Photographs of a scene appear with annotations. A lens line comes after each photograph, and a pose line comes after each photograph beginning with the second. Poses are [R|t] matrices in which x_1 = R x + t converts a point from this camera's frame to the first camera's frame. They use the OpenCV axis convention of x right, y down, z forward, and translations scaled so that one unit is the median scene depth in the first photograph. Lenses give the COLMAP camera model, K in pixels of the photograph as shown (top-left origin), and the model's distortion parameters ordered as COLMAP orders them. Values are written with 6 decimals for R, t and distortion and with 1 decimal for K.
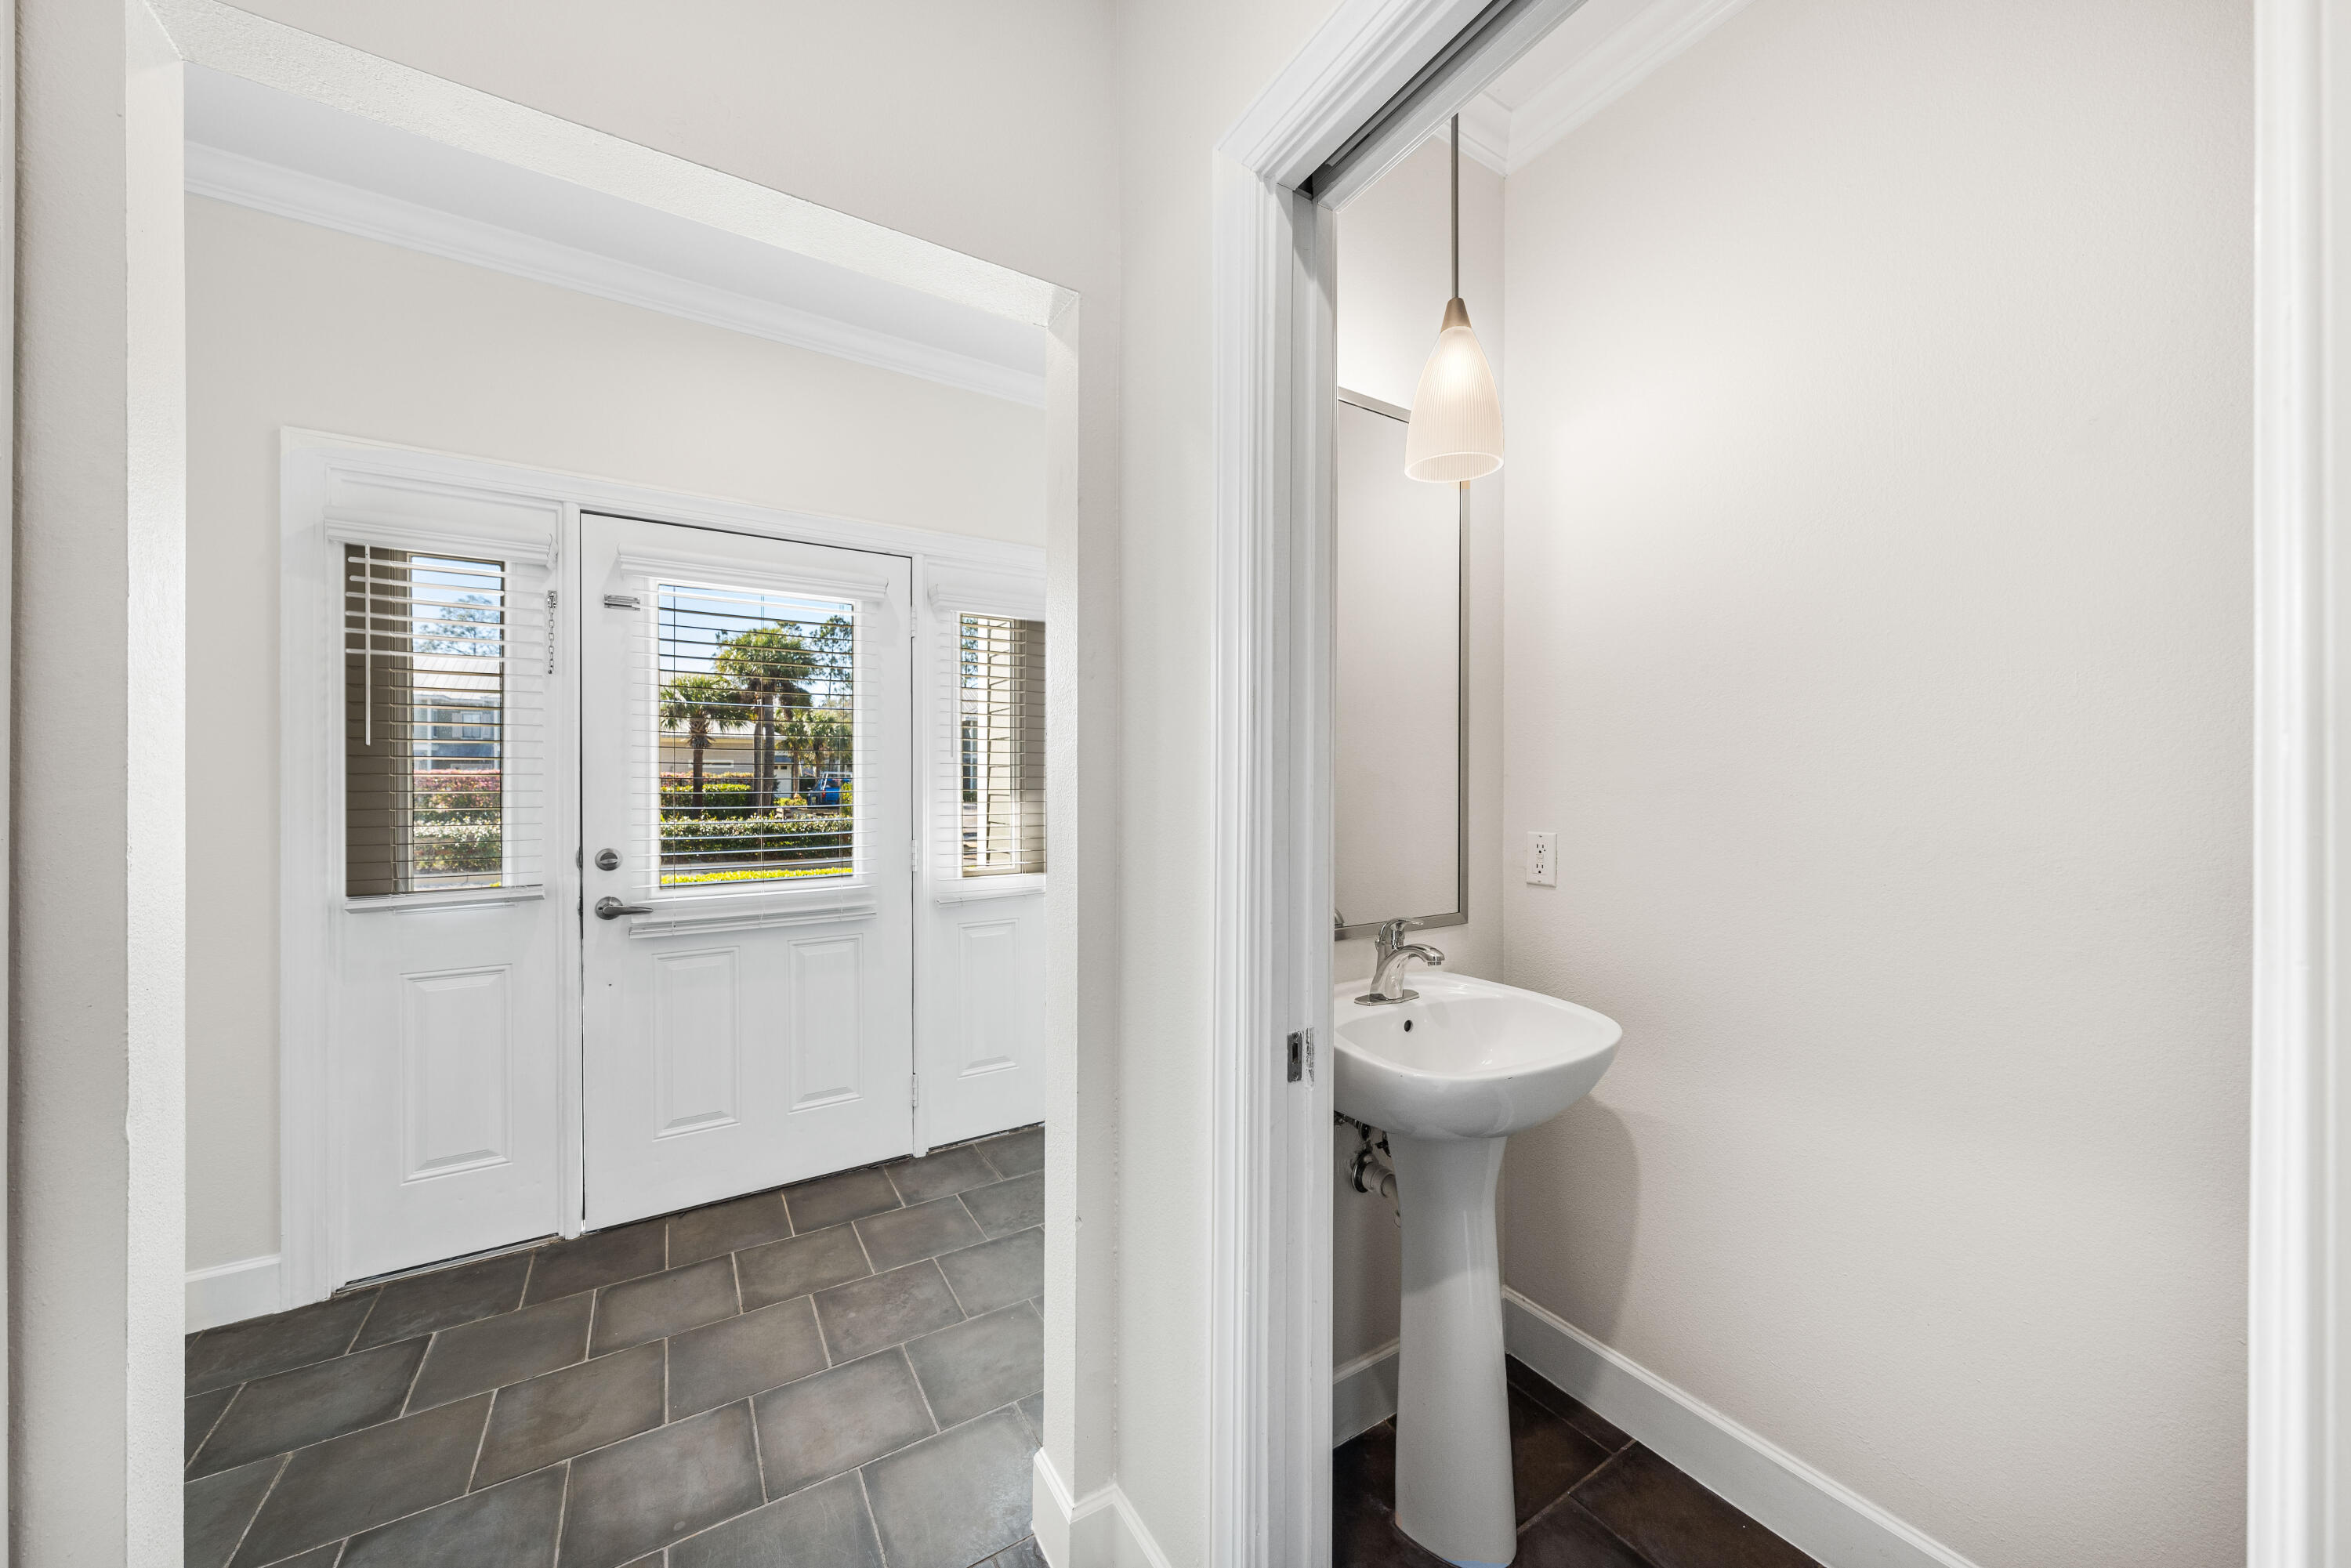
lens RADIAL K [[825.9, 0, 1175.5], [0, 825.9, 784.0], [0, 0, 1]] dist [-0.001209, 0.000159]
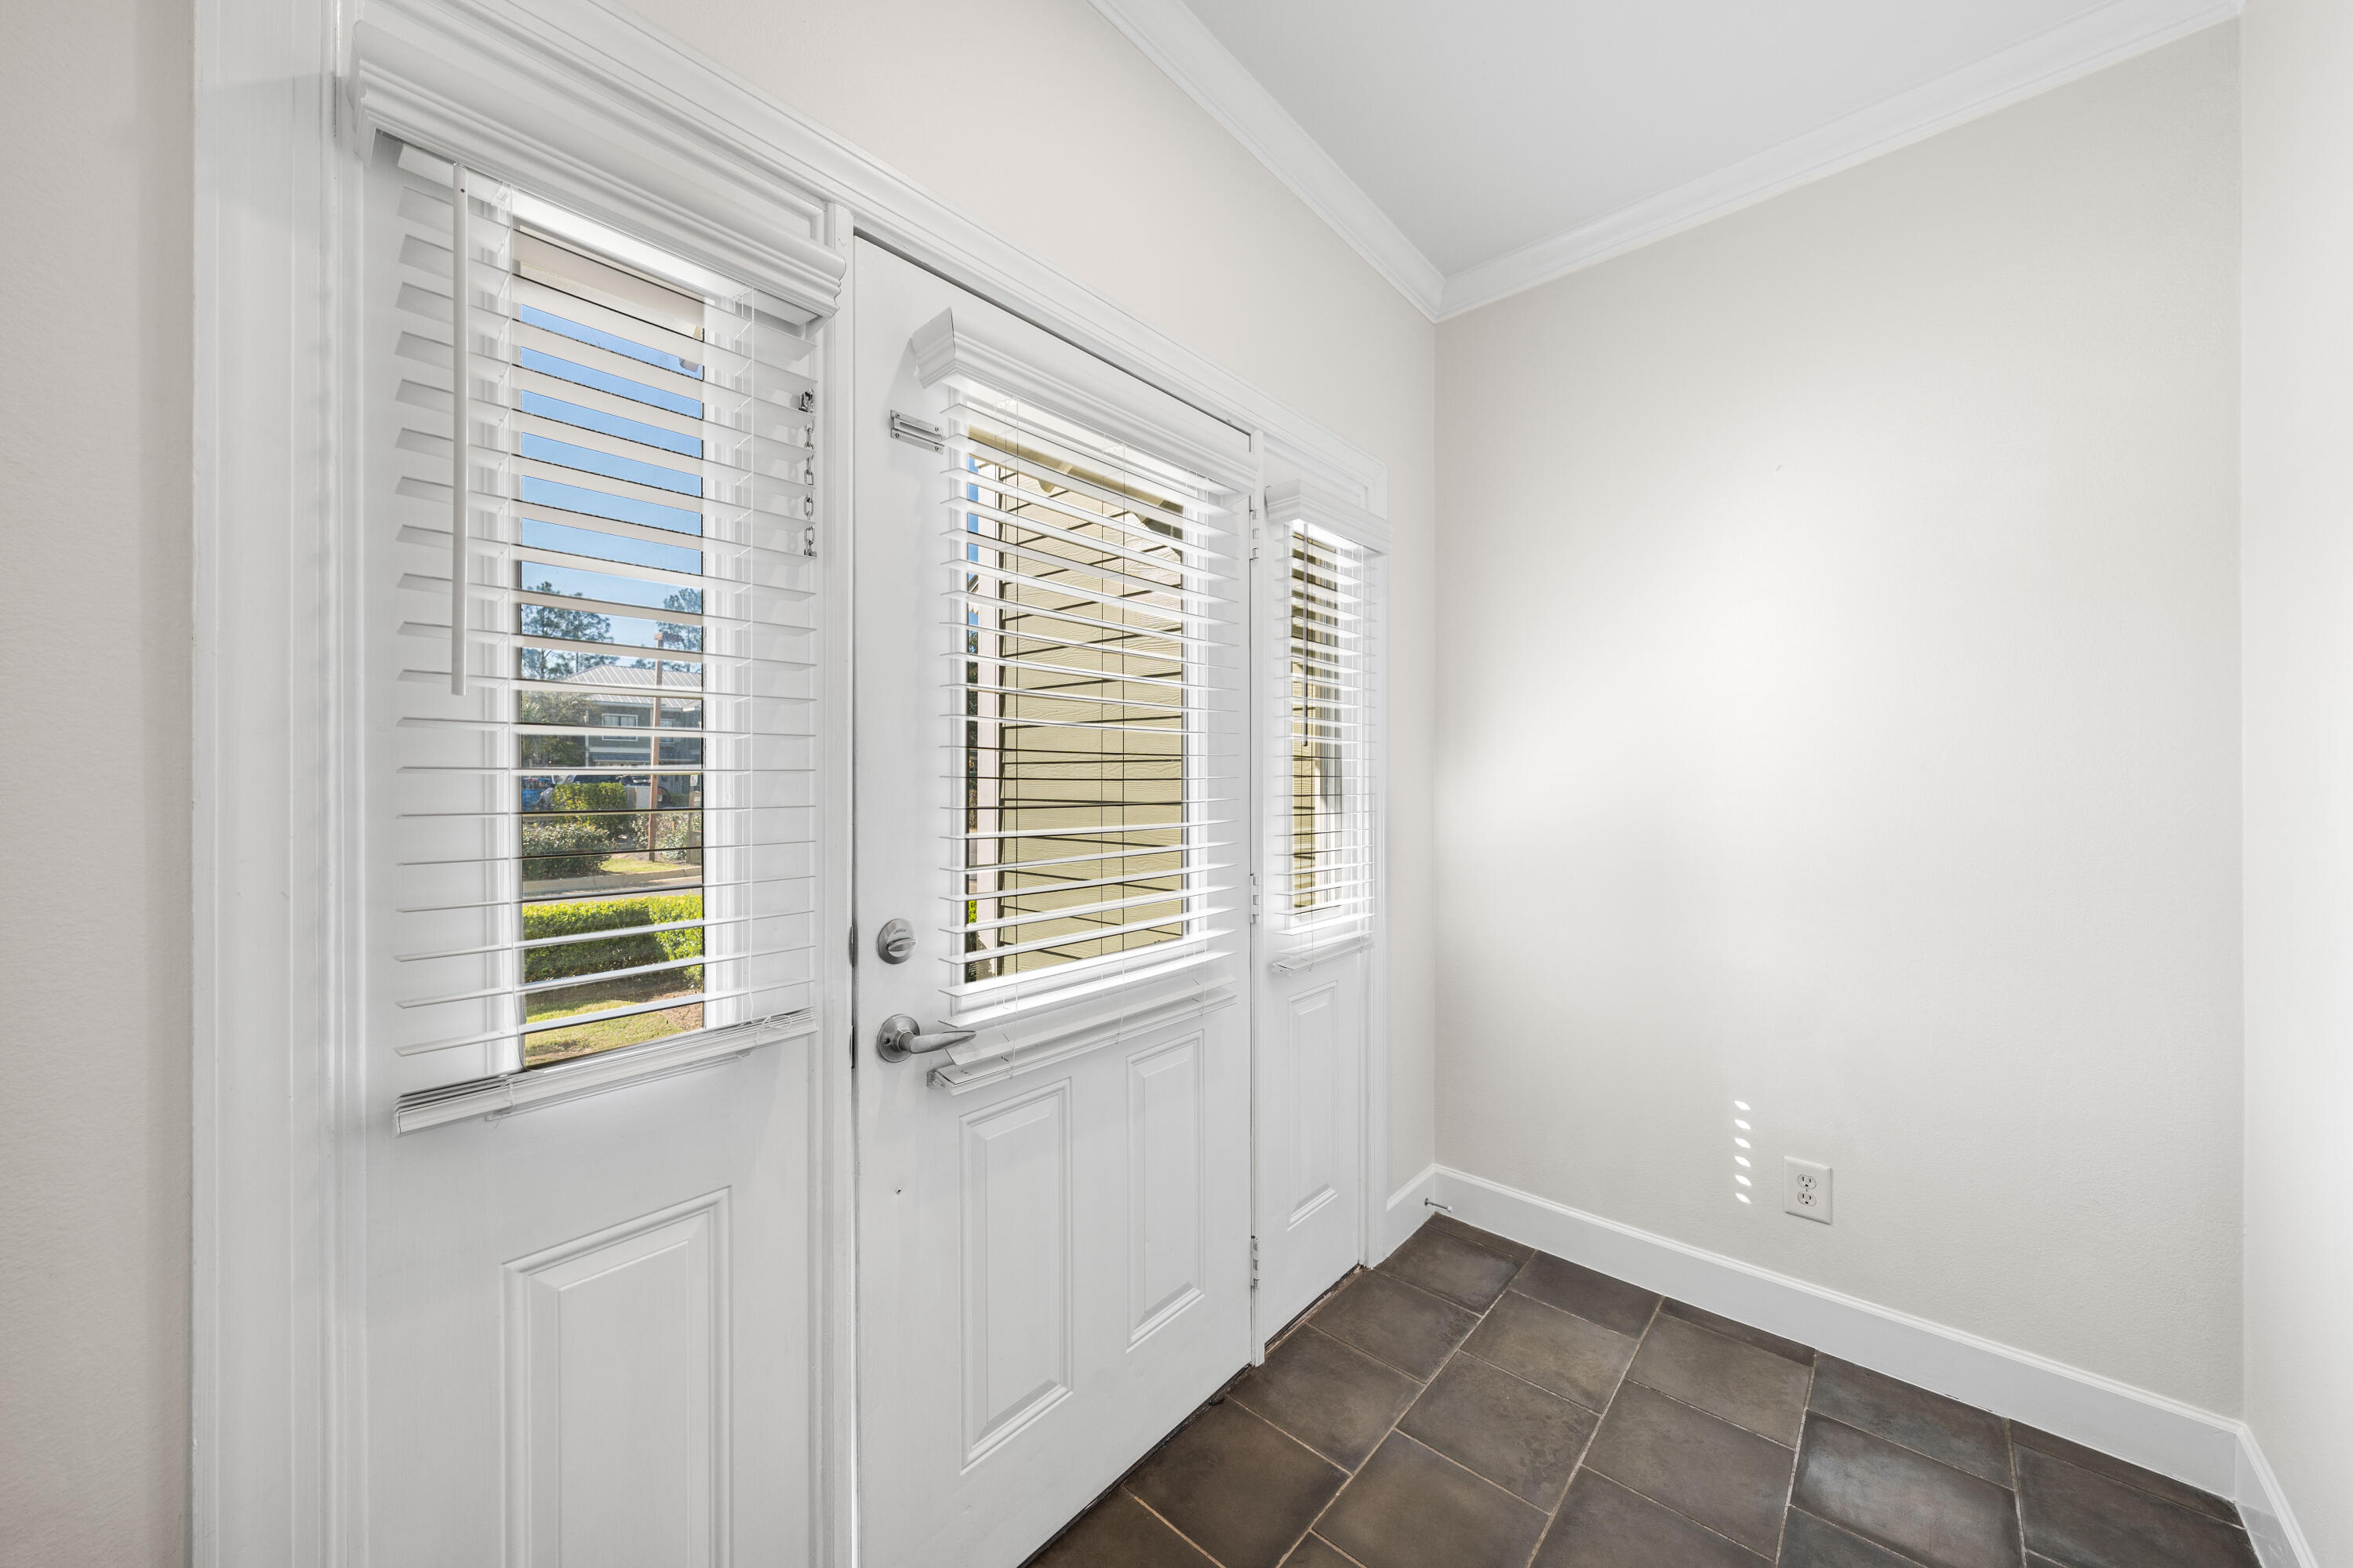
lens RADIAL K [[848.2, 0, 1176.5], [0, 848.2, 784.0], [0, 0, 1]] dist [-0.000381, 0.000026]
pose [[0.956194, 0.000699, 0.292734, -0.661456], [-0.001848, 0.999992, 0.003650, -0.006228], [-0.292729, -0.004031, 0.956187, 0.449282]]
